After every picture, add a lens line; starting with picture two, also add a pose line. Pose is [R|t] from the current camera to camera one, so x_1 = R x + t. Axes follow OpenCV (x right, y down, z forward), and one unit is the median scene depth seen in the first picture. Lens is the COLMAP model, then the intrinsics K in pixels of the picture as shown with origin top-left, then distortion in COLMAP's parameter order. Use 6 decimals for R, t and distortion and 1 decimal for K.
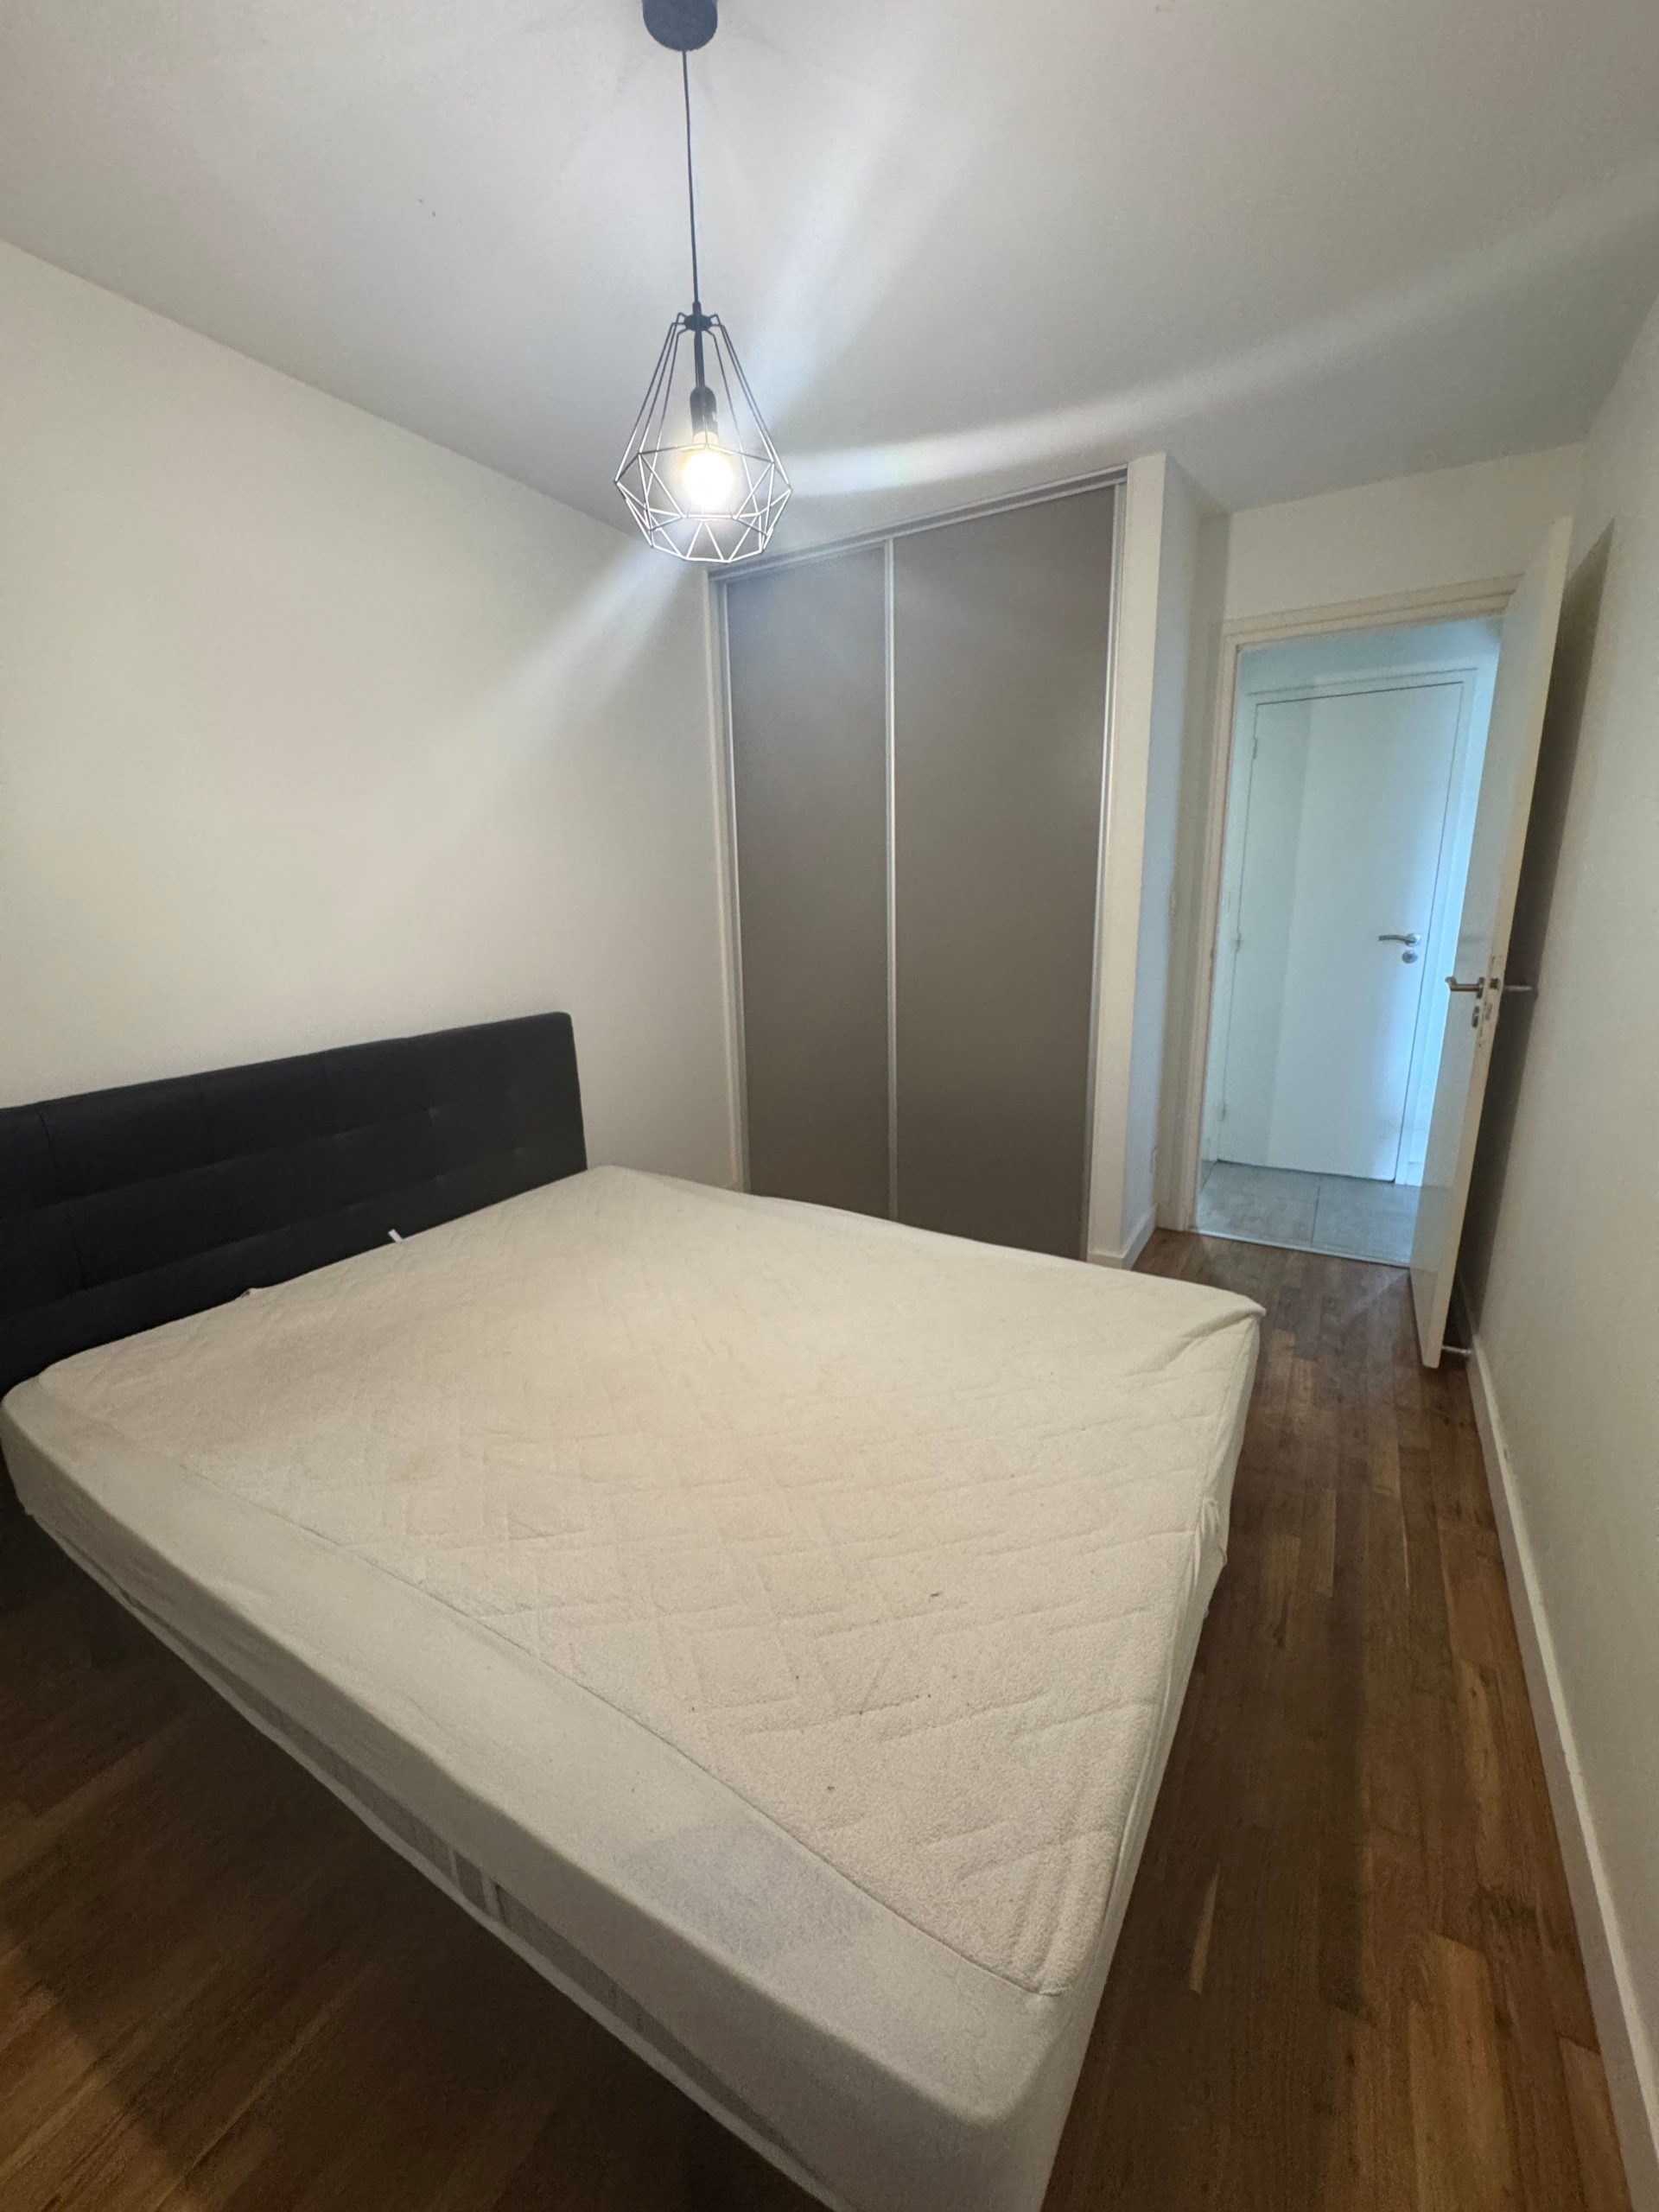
lens RADIAL K [[880.2, 0, 832.5], [0, 880.2, 1098.9], [0, 0, 1]] dist [0.000890, 0.000408]
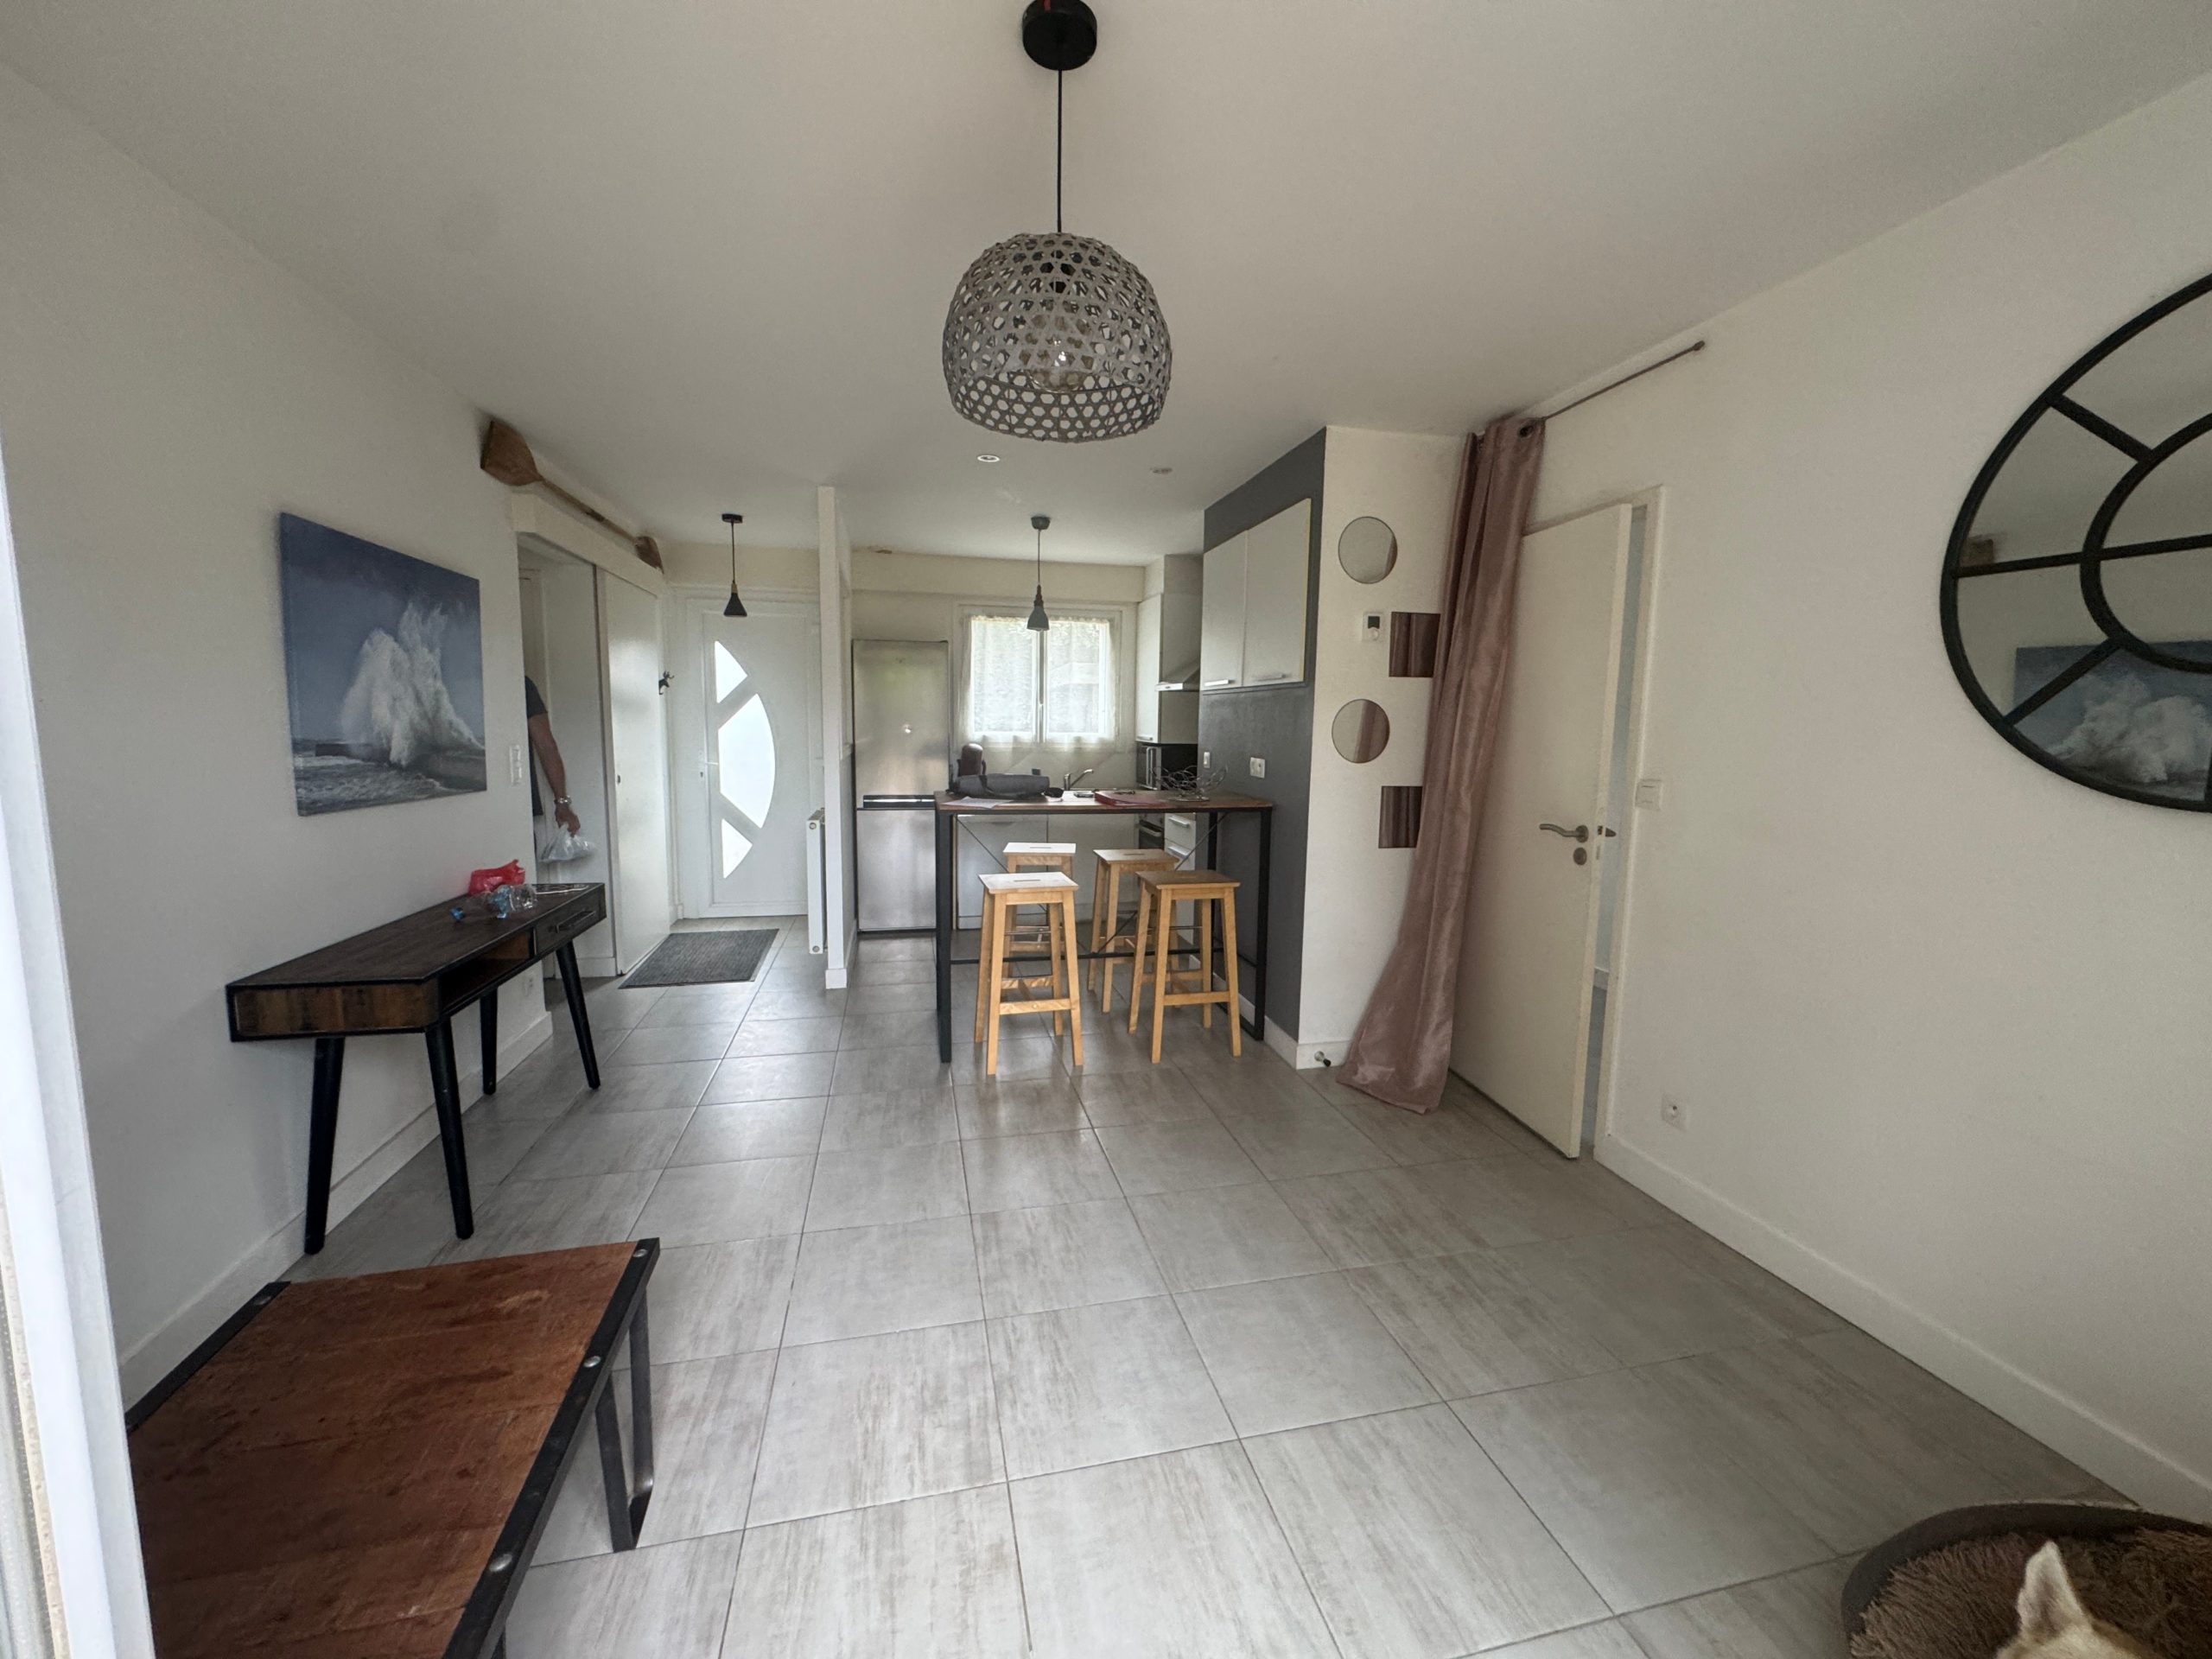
lens RADIAL K [[880.2, 0, 1115.5], [0, 880.2, 837.4], [0, 0, 1]] dist [0.000890, 0.000408]
pose [[0.688767, 0.115953, -0.715650, 0.923733], [-0.199945, 0.979225, -0.033776, -0.070026], [0.696865, 0.166355, 0.697642, 0.182342]]
